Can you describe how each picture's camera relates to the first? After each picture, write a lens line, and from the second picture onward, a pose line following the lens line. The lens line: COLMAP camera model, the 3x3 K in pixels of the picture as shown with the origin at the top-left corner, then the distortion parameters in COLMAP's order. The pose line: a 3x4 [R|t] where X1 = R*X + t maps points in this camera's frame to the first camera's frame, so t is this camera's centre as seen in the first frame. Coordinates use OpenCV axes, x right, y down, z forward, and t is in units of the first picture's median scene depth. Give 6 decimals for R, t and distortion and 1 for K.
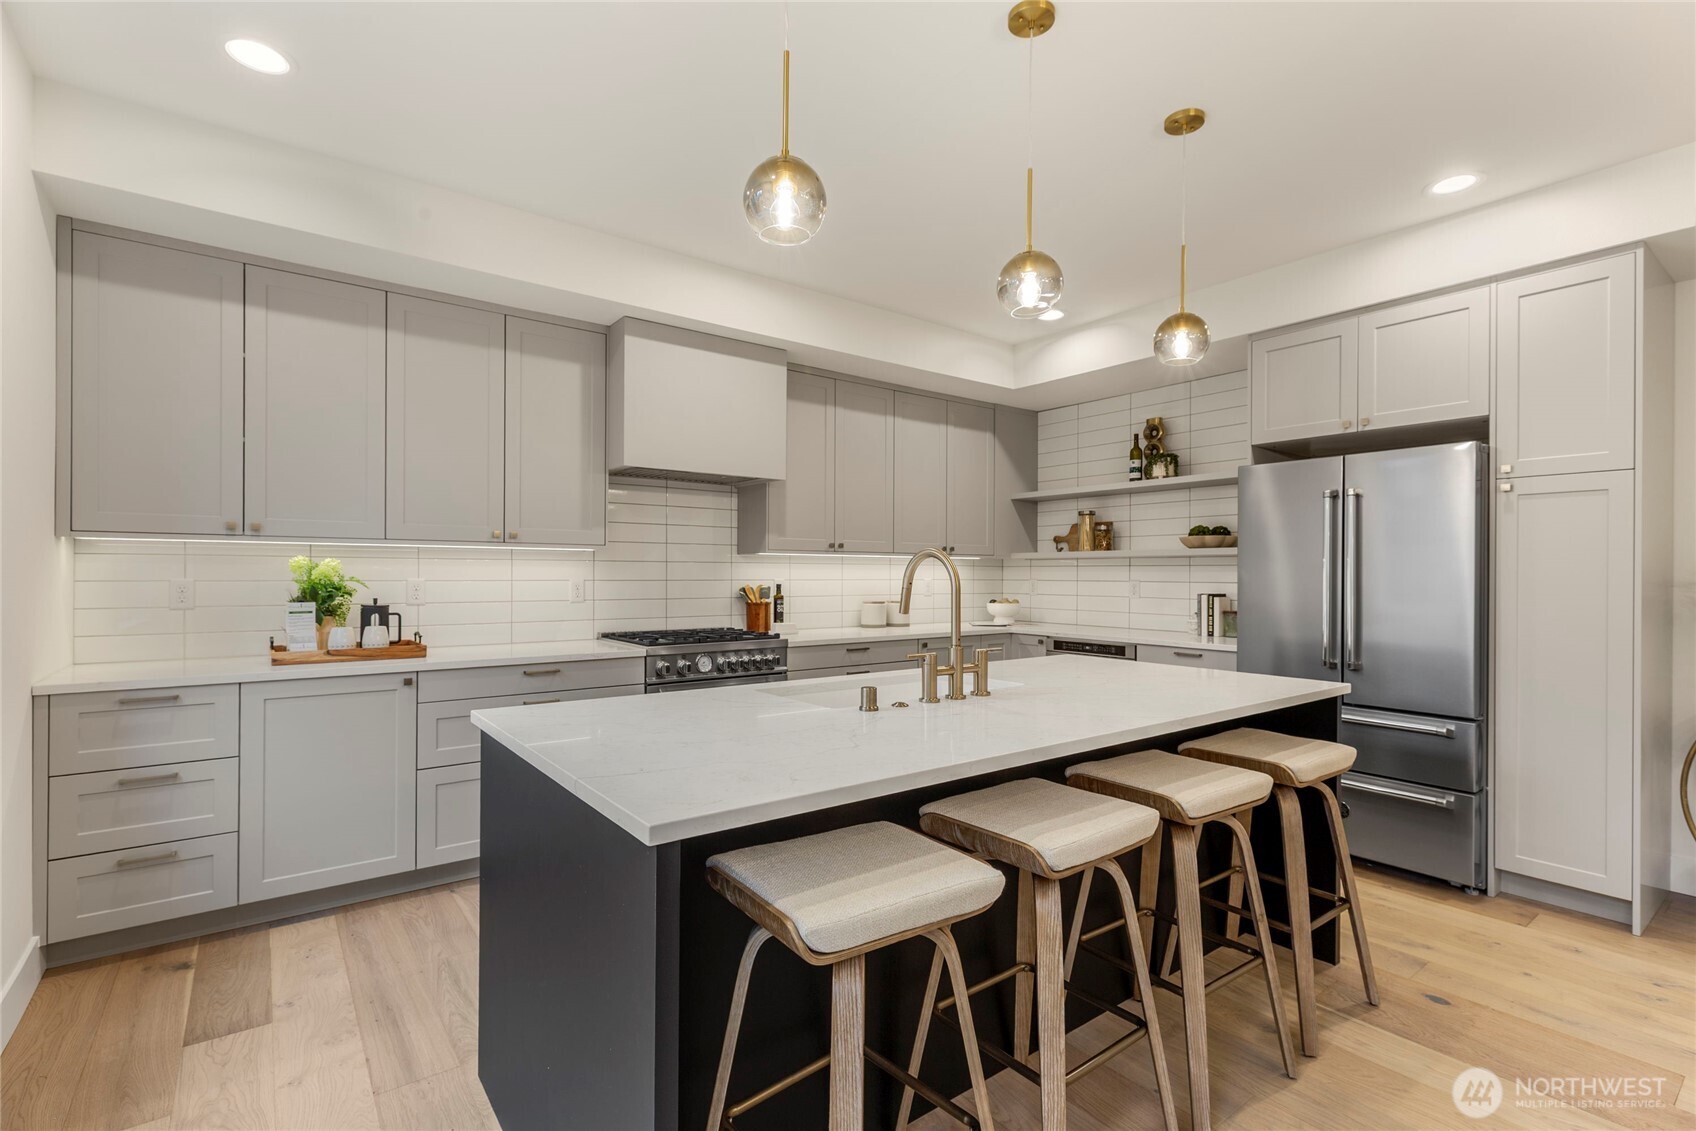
lens RADIAL K [[774.5, 0, 838.7], [0, 774.5, 572.5], [0, 0, 1]] dist [0.004560, 0.000780]
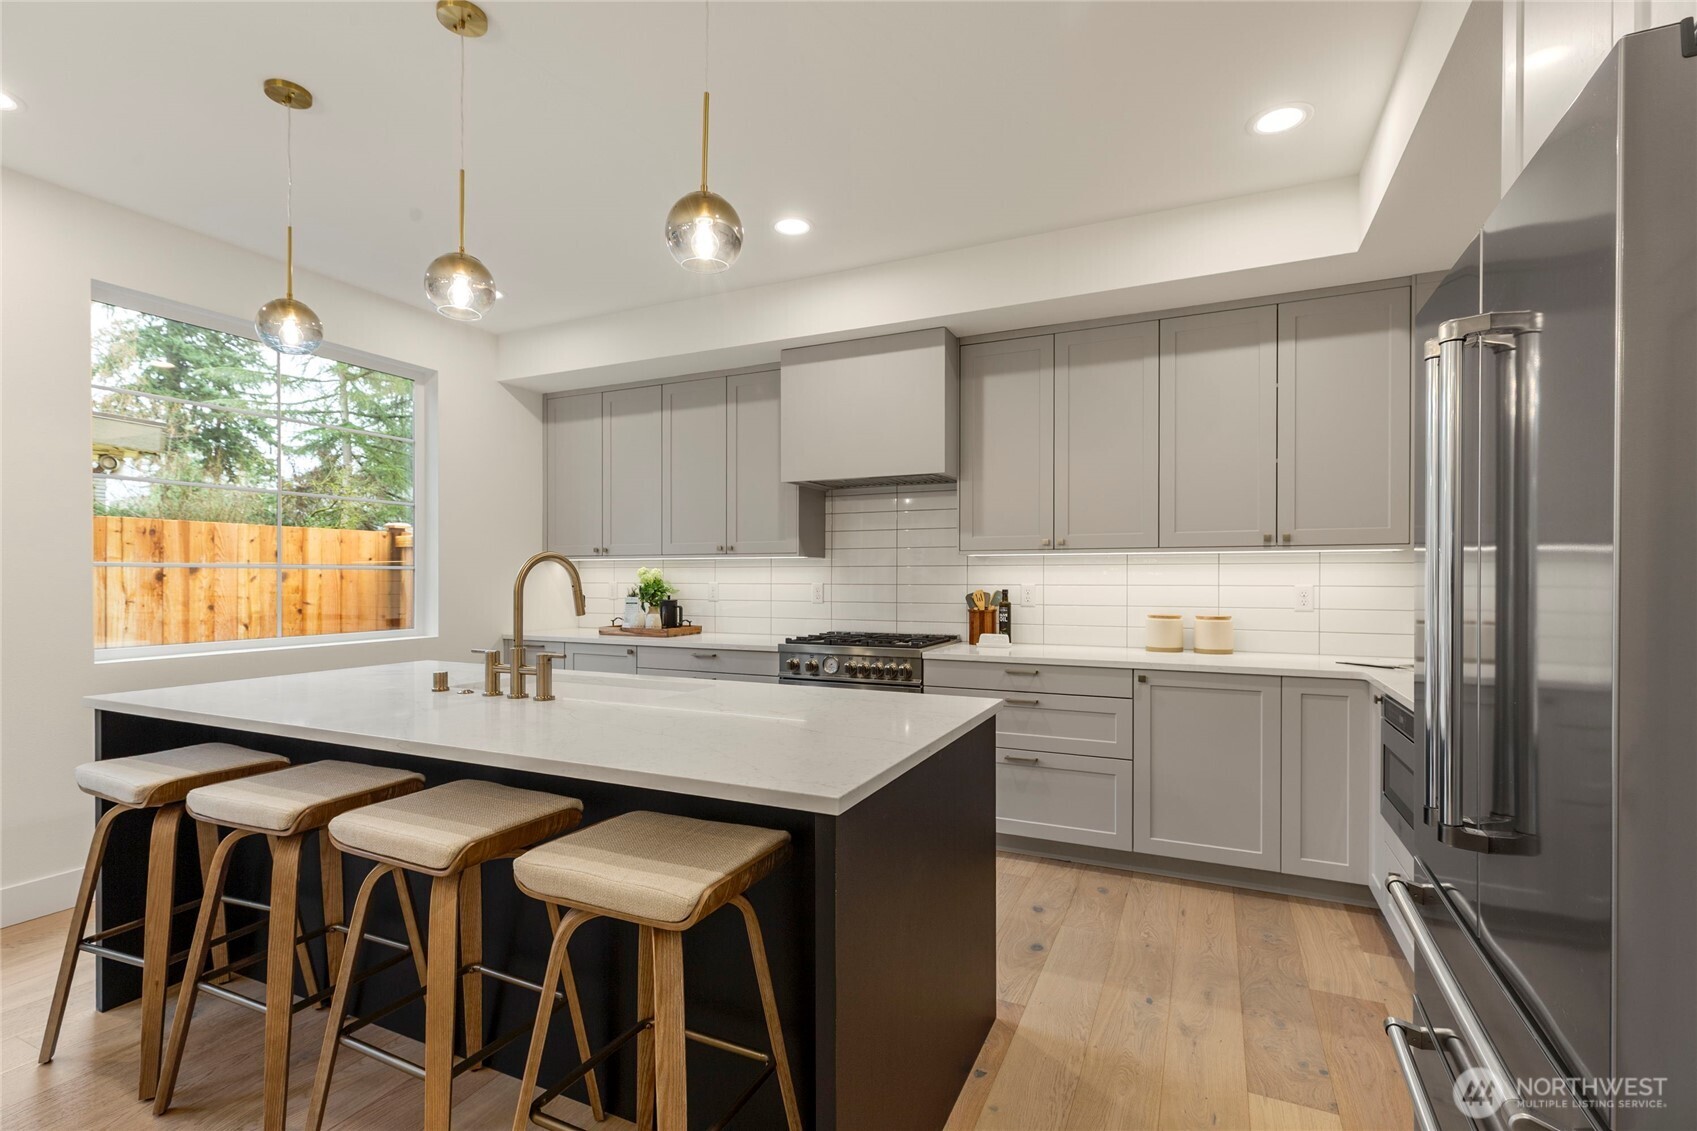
lens RADIAL K [[775.0, 0, 841.0], [0, 775.0, 575.7], [0, 0, 1]] dist [0.004560, 0.000780]
pose [[0.465474, -0.006634, -0.885037, 0.639282], [0.002583, 0.999978, -0.006137, 0.005026], [0.885058, 0.000571, 0.465481, 0.459397]]
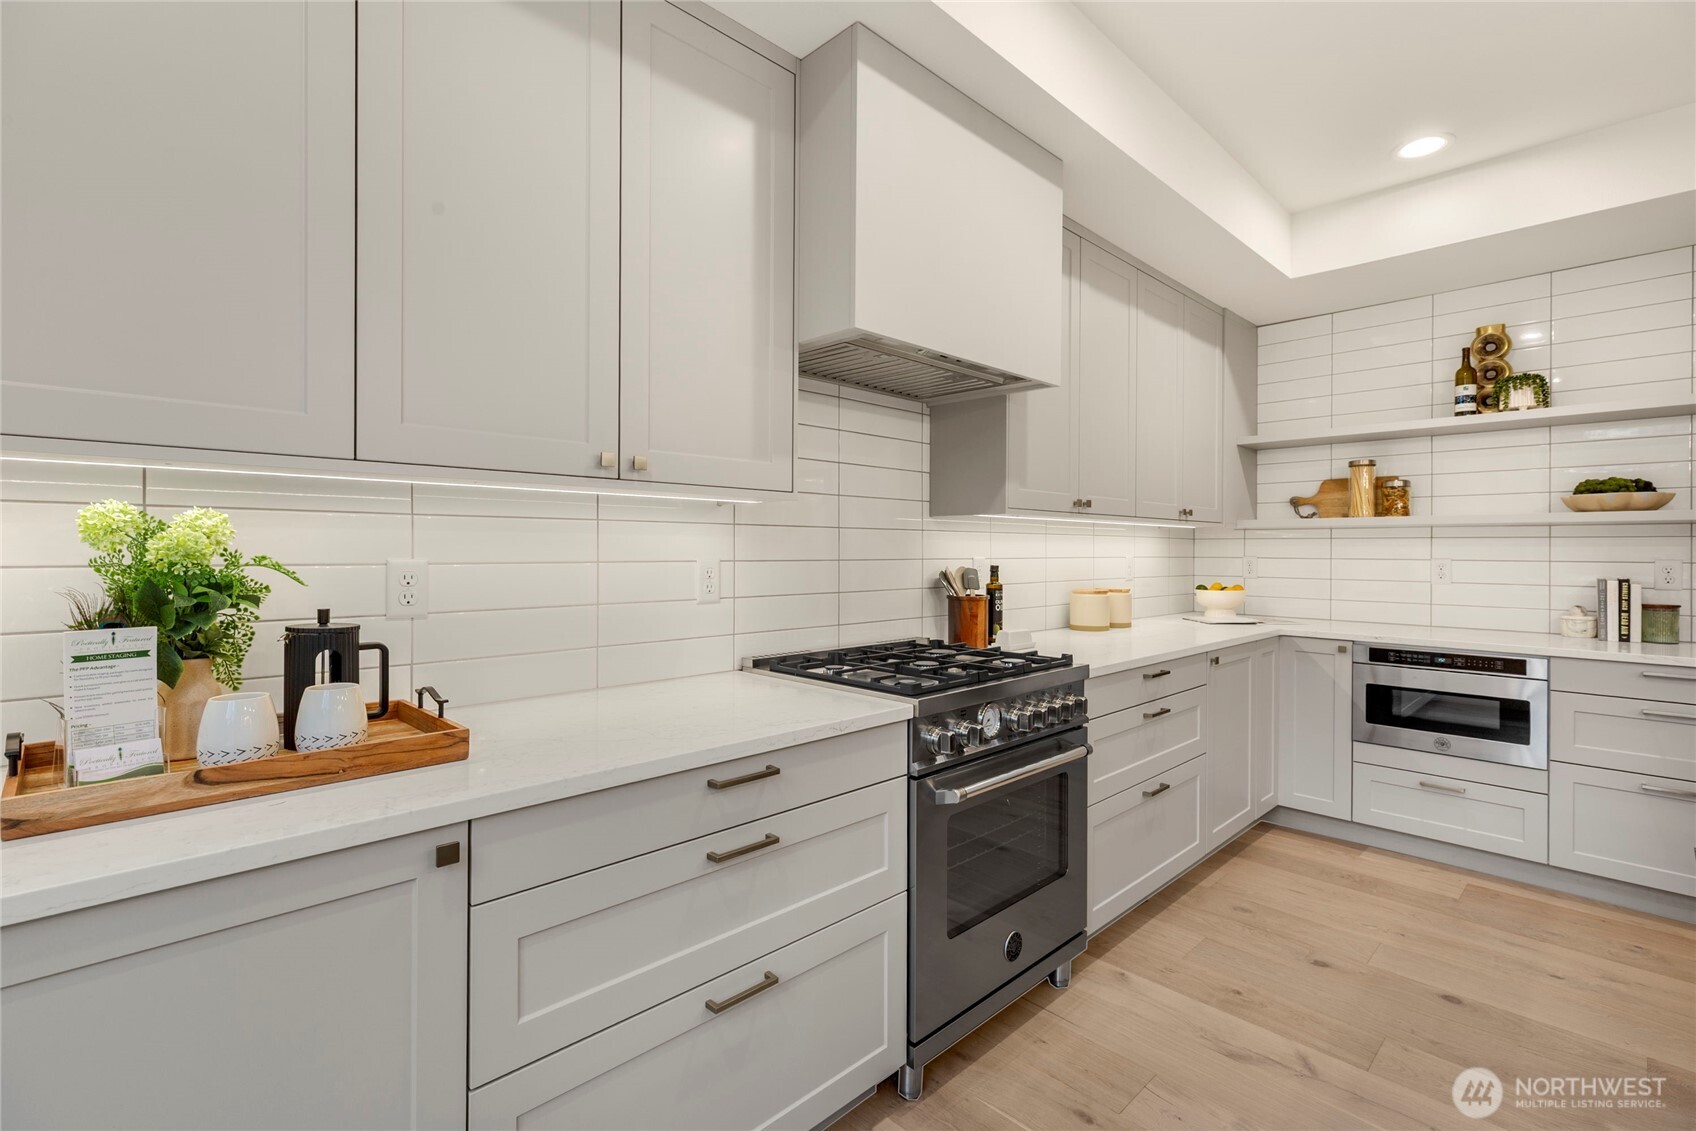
lens RADIAL K [[774.5, 0, 846.3], [0, 774.5, 547.6], [0, 0, 1]] dist [0.004560, 0.000780]
pose [[0.991515, 0.001211, 0.129983, -0.288829], [-0.001279, 0.999999, 0.000439, 0.000689], [-0.129983, -0.000601, 0.991516, 0.429513]]
